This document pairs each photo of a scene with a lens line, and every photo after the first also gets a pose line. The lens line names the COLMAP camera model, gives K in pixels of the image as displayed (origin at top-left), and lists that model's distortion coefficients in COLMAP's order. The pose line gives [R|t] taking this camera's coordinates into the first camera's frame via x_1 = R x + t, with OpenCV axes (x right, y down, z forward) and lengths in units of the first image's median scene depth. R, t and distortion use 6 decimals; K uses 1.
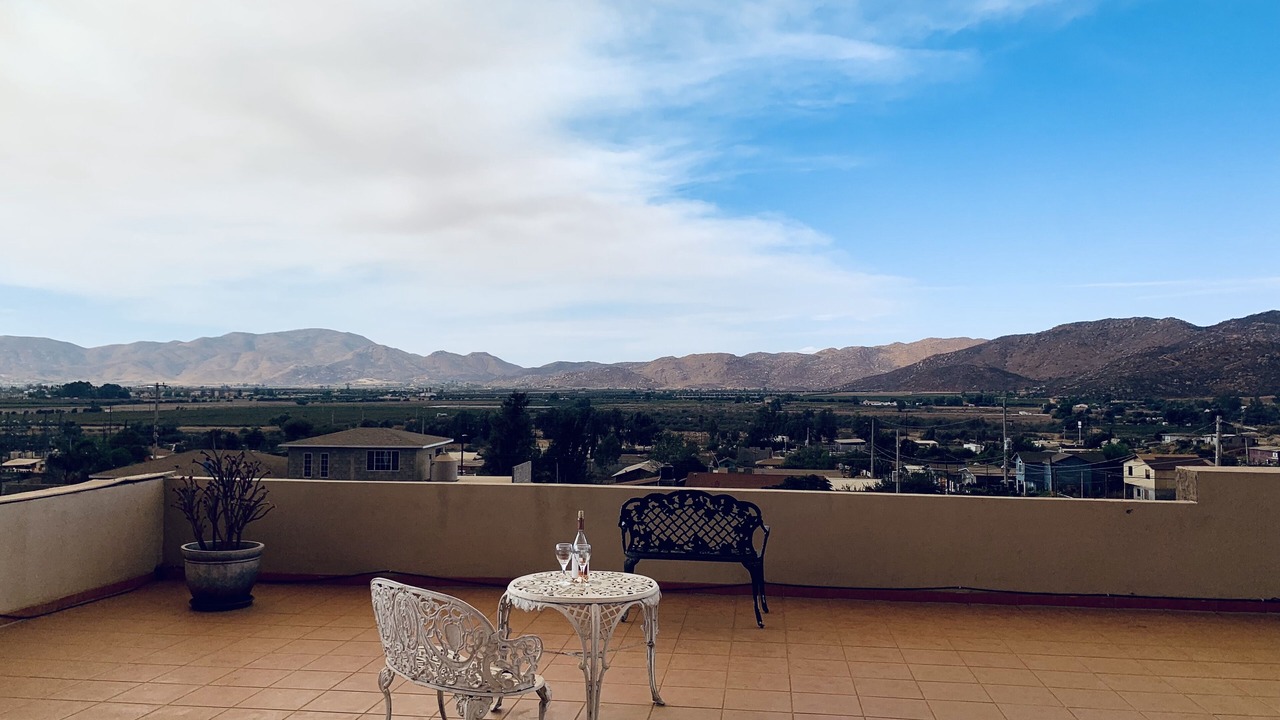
lens RADIAL K [[947.5, 0, 626.1], [0, 947.5, 361.2], [0, 0, 1]] dist [0.100381, -0.165183]
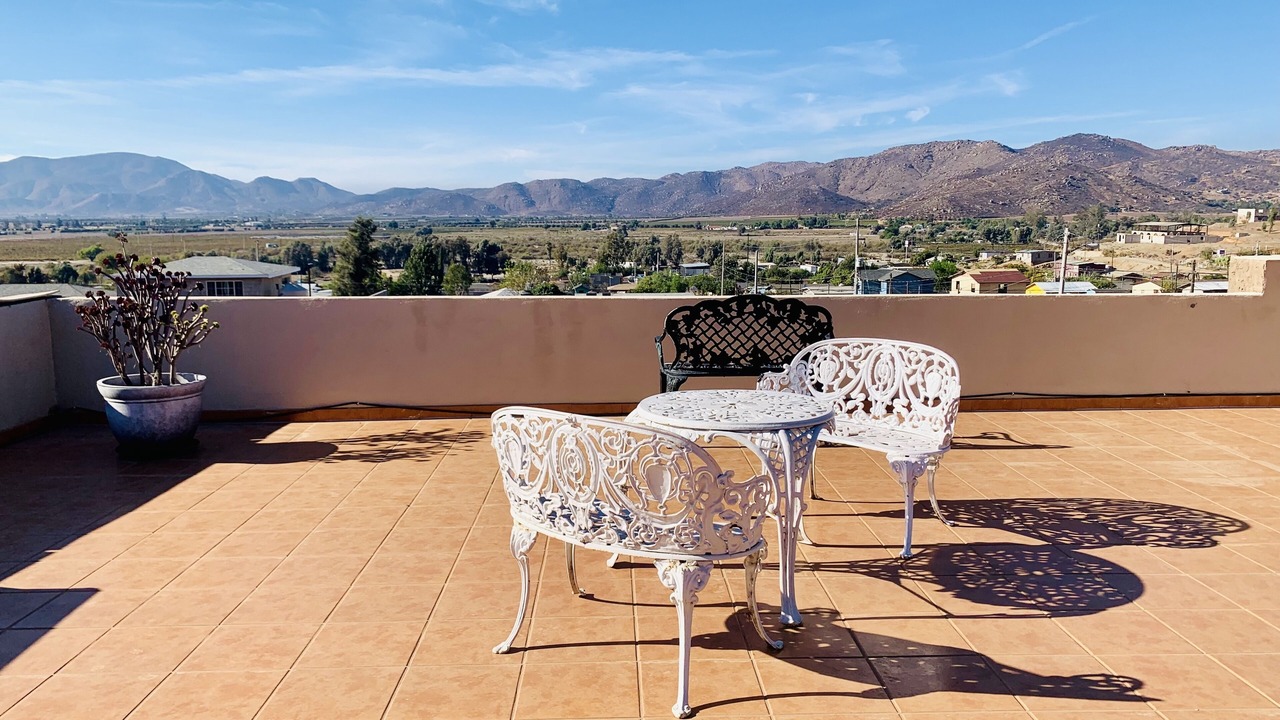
lens RADIAL K [[947.5, 0, 626.1], [0, 947.5, 361.2], [0, 0, 1]] dist [0.100381, -0.165183]
pose [[0.987091, -0.035971, 0.156070, -0.172749], [0.007288, 0.983531, 0.180594, 0.040597], [-0.159996, -0.177125, 0.971096, 0.188825]]
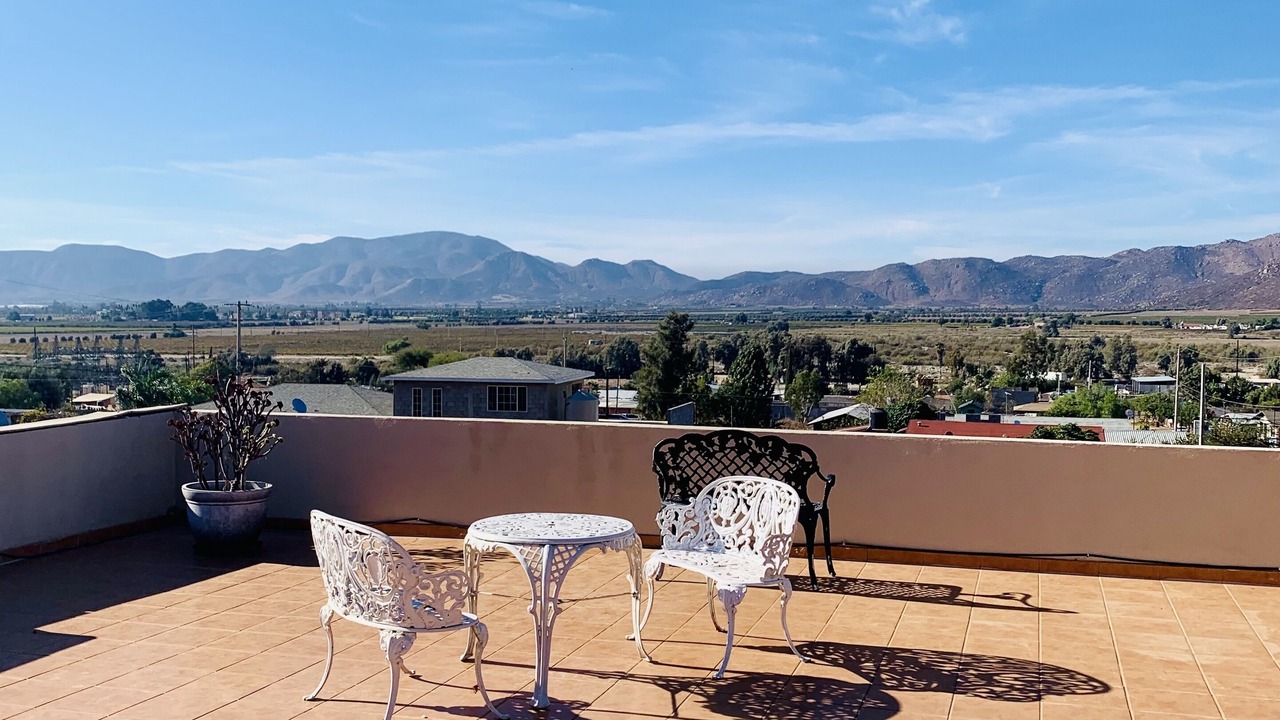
lens RADIAL K [[1257.9, 0, 640.0], [0, 1257.9, 360.0], [0, 0, 1]] dist [0.123331, -0.341495]
pose [[0.987942, 0.003819, -0.154777, 0.157938], [0.007058, 0.997545, 0.069669, -0.005171], [0.154663, -0.069921, 0.985490, -0.112770]]
